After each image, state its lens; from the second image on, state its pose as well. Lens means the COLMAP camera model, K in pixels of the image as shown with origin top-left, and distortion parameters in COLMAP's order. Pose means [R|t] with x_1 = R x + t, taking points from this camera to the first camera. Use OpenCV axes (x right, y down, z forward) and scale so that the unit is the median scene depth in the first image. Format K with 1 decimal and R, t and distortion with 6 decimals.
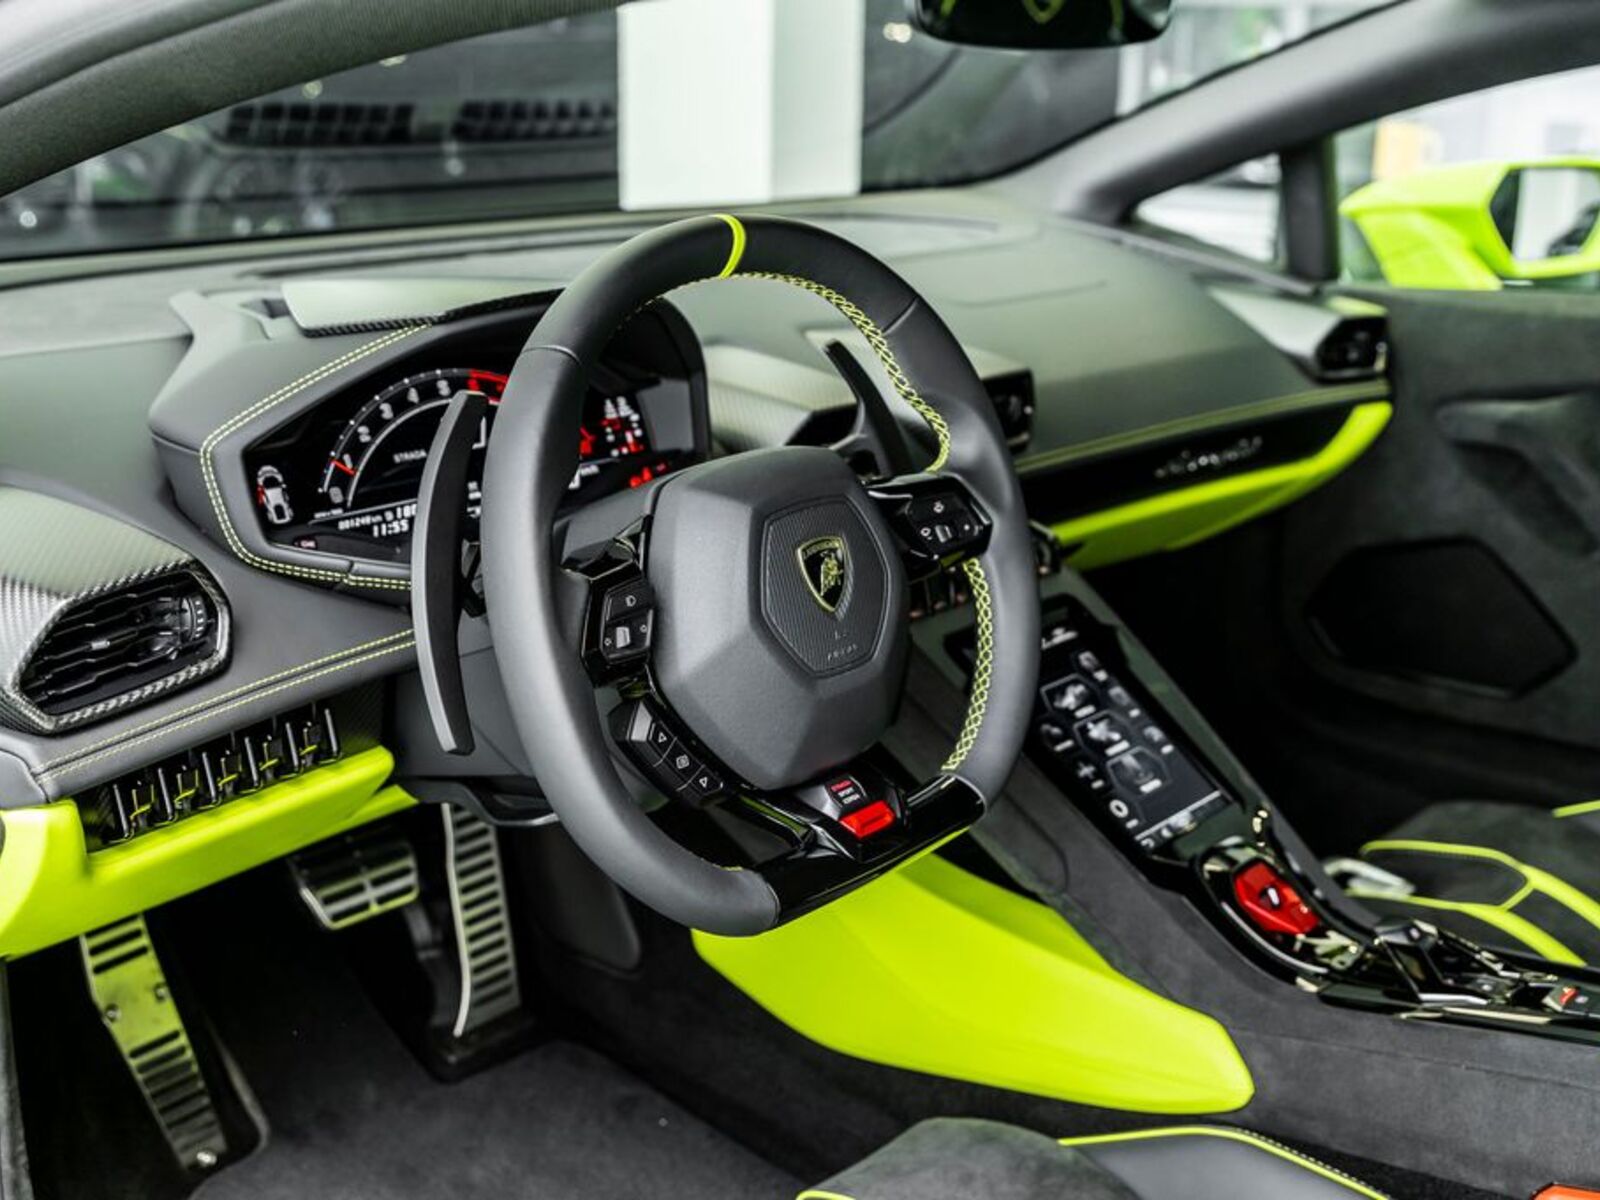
lens RADIAL K [[1839.2, 0, 800.0], [0, 1839.2, 600.0], [0, 0, 1]] dist [-0.008839, -0.004864]
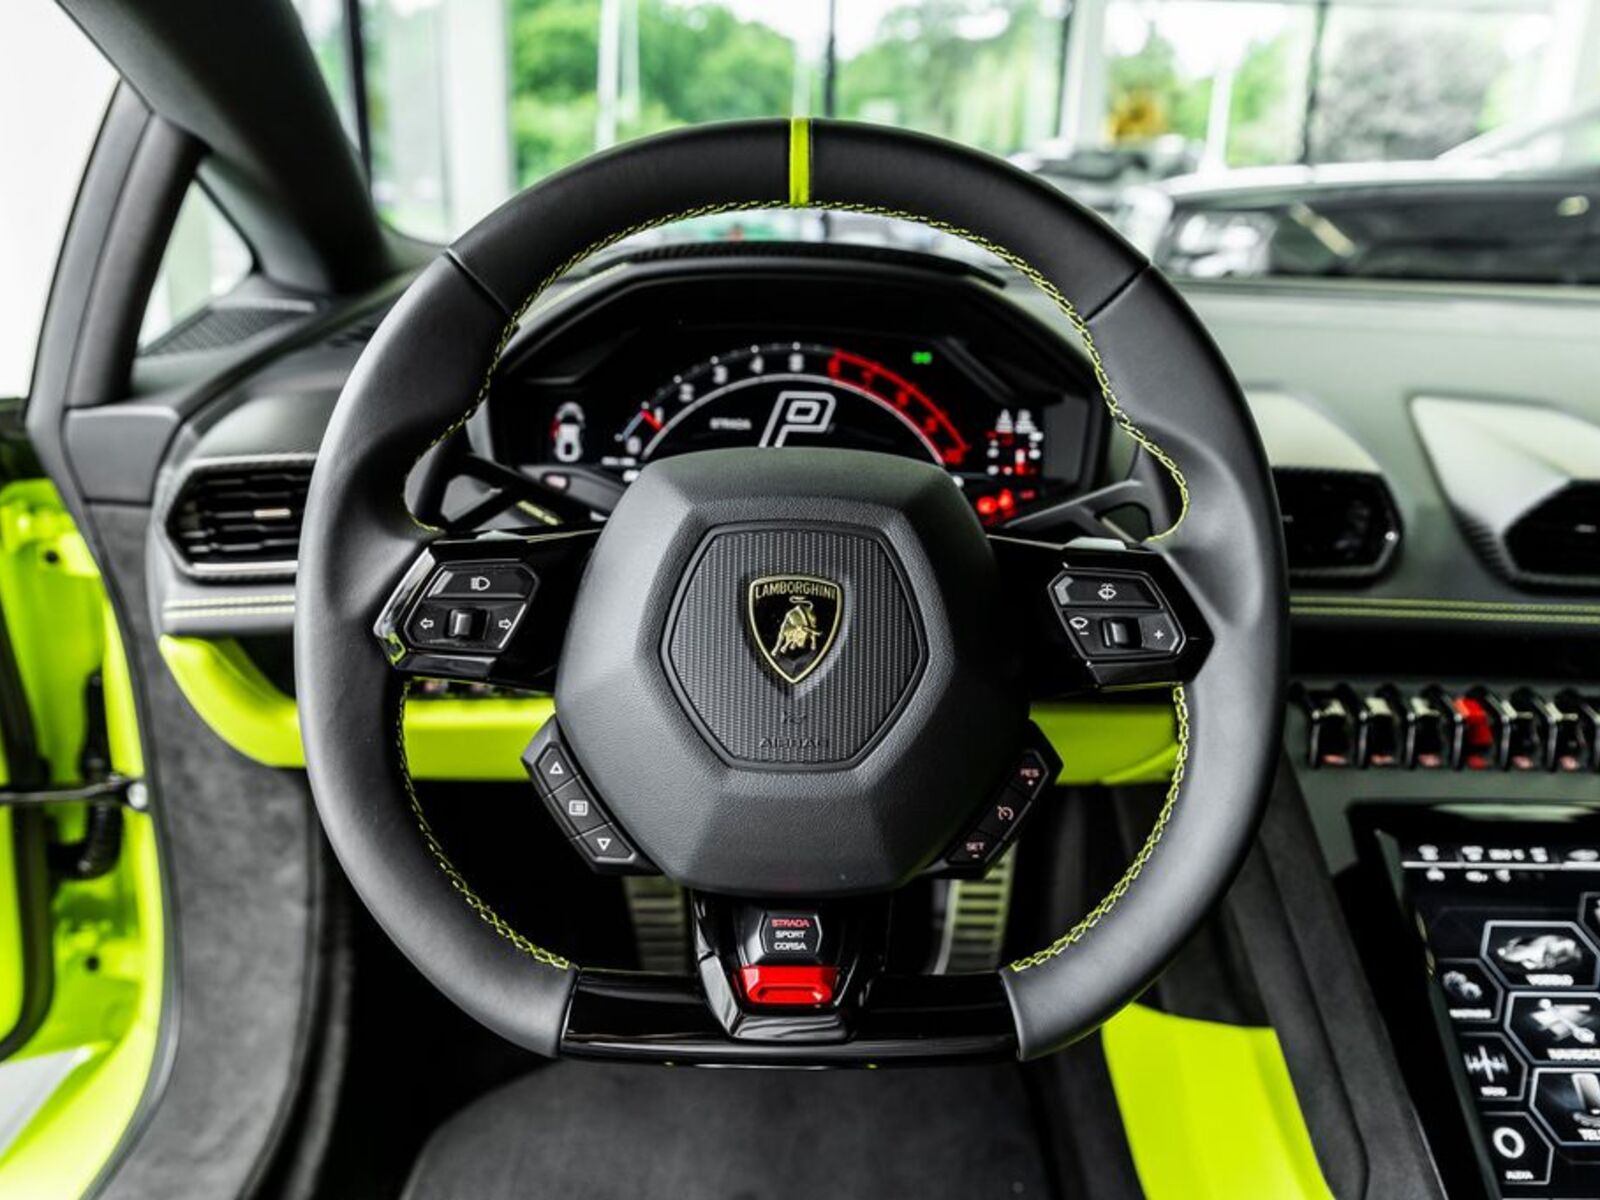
lens RADIAL K [[1266.6, 0, 782.0], [0, 1266.6, 596.6], [0, 0, 1]] dist [-0.041564, 0.007901]
pose [[0.681301, 0.235264, -0.693167, 0.264359], [-0.239310, 0.966496, 0.092820, -0.053509], [0.691780, 0.102643, 0.714776, 0.503711]]
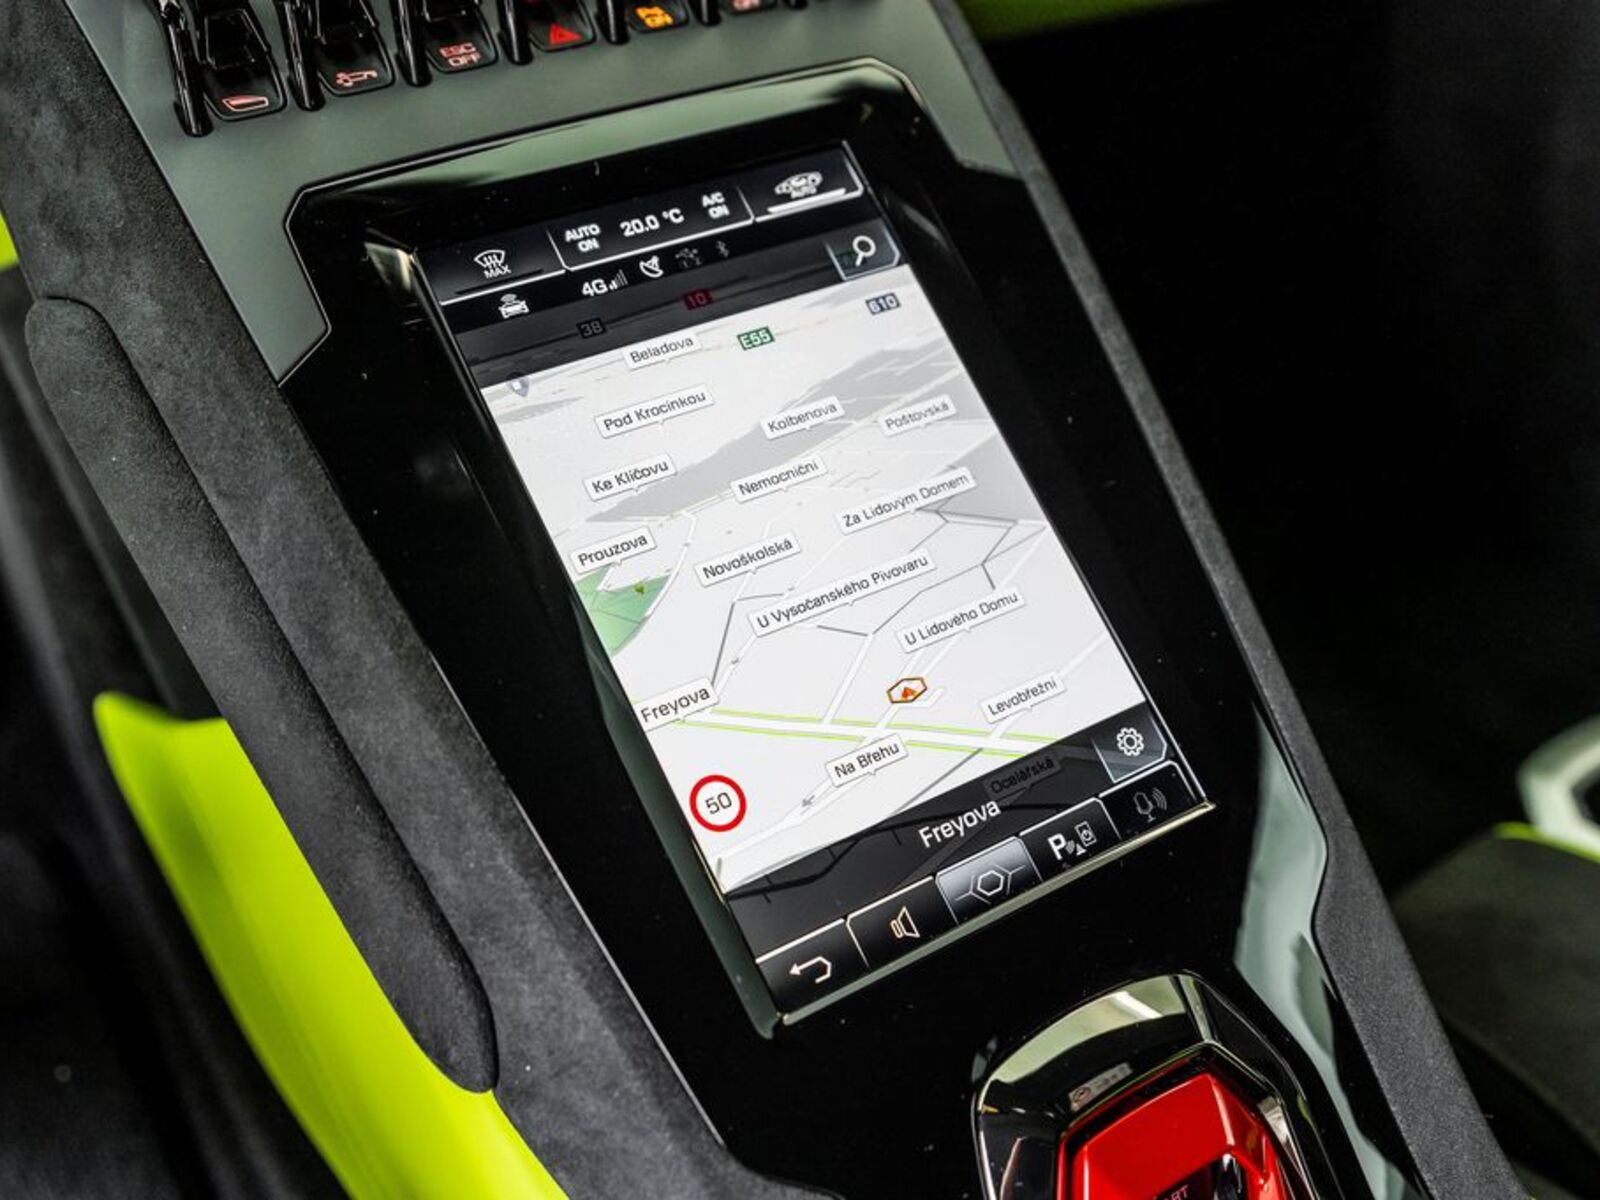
lens RADIAL K [[1793.9, 0, 800.0], [0, 1793.9, 600.0], [0, 0, 1]] dist [-0.066562, 0.018561]
pose [[0.967444, 0.147122, -0.205931, 0.243197], [-0.070529, 0.938170, 0.338915, -0.023688], [0.243060, -0.313358, 0.918003, 0.766024]]
